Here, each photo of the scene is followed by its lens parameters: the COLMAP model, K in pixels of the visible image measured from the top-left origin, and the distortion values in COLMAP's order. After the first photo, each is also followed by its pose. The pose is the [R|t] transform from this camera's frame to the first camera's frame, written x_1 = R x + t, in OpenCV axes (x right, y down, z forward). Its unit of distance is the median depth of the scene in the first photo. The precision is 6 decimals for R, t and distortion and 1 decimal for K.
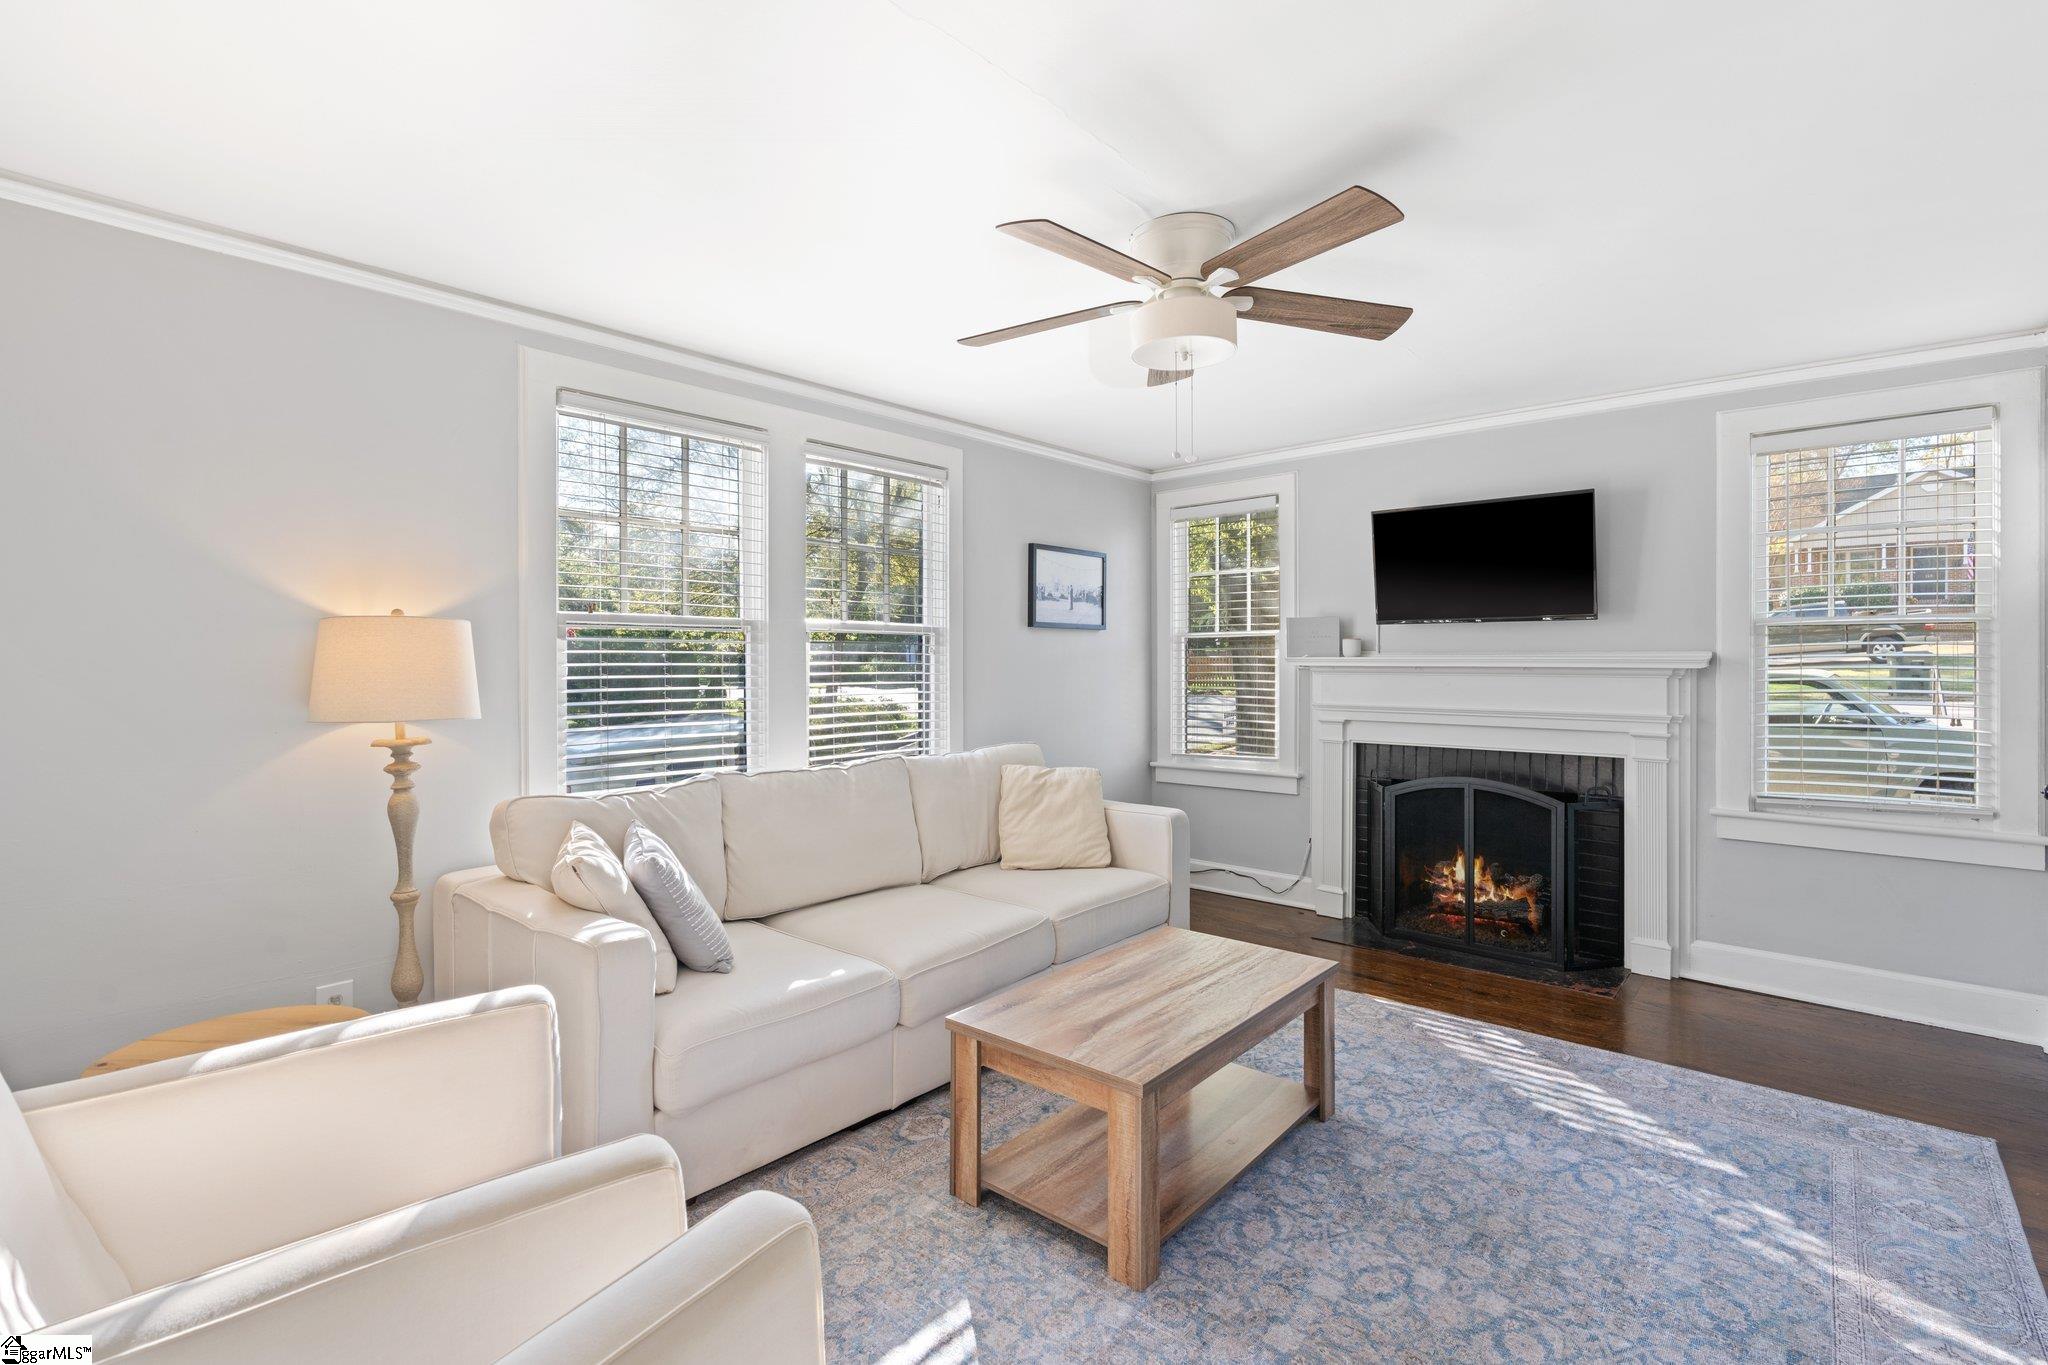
lens RADIAL K [[924.5, 0, 1025.9], [0, 924.5, 676.9], [0, 0, 1]] dist [-0.010570, 0.002192]
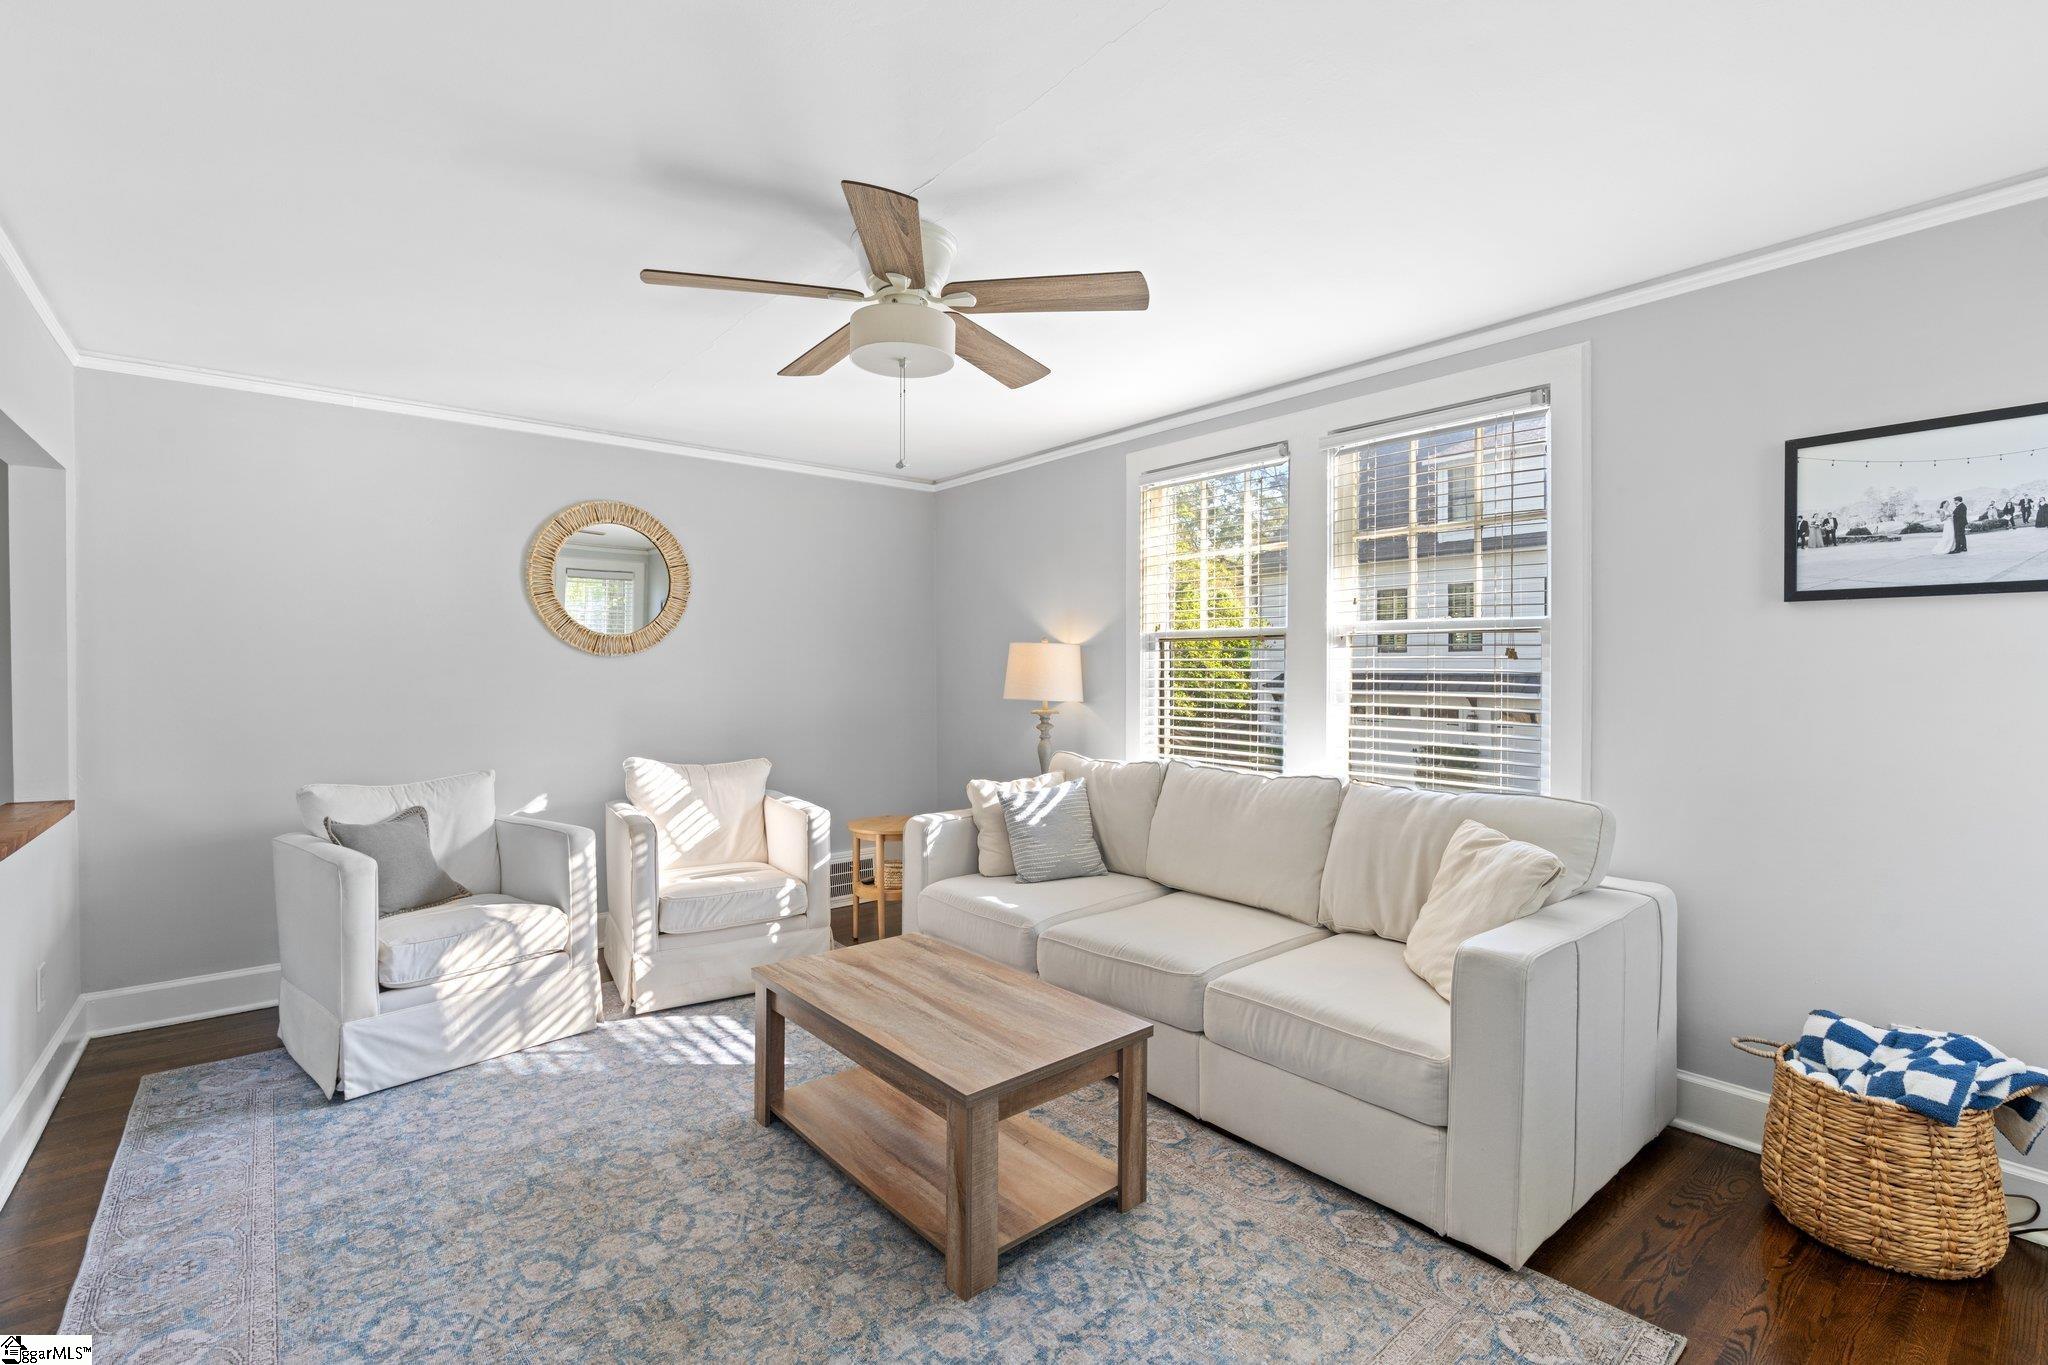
lens RADIAL K [[924.5, 0, 1023.0], [0, 924.5, 684.9], [0, 0, 1]] dist [-0.010570, 0.002192]
pose [[-0.153476, 0.020373, -0.987942, 0.736127], [-0.016813, 0.999589, 0.023225, -0.014918], [0.988009, 0.020175, -0.153070, 0.823989]]
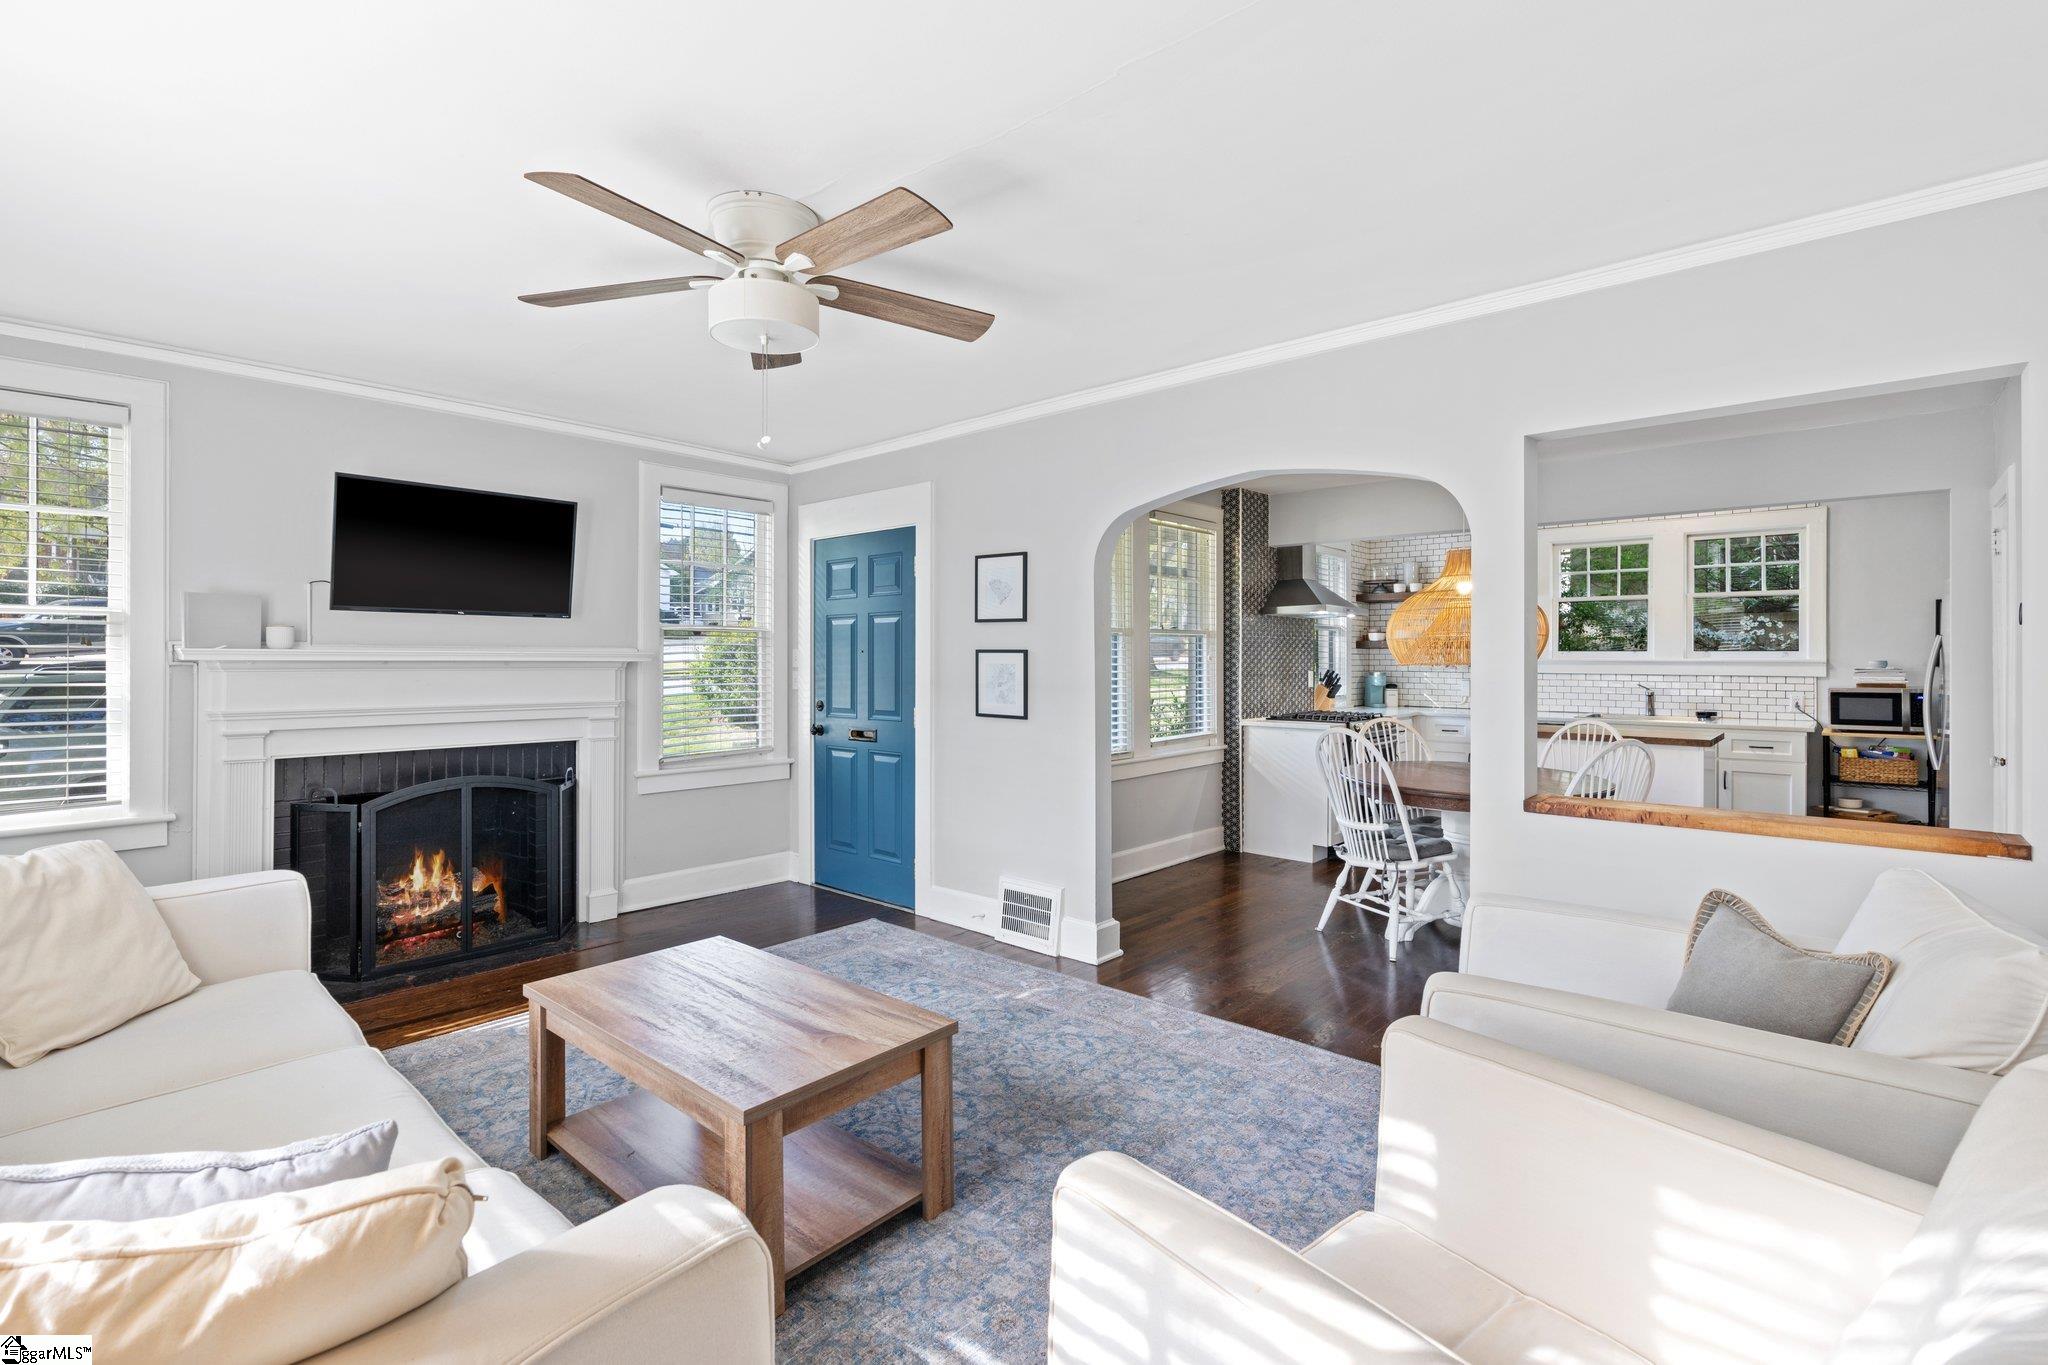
lens RADIAL K [[924.5, 0, 1013.4], [0, 924.5, 668.5], [0, 0, 1]] dist [-0.010570, 0.002192]
pose [[0.008962, -0.007760, 0.999930, -0.518152], [0.015689, 0.999848, 0.007619, -0.001227], [-0.999837, 0.015620, 0.009082, 0.465282]]
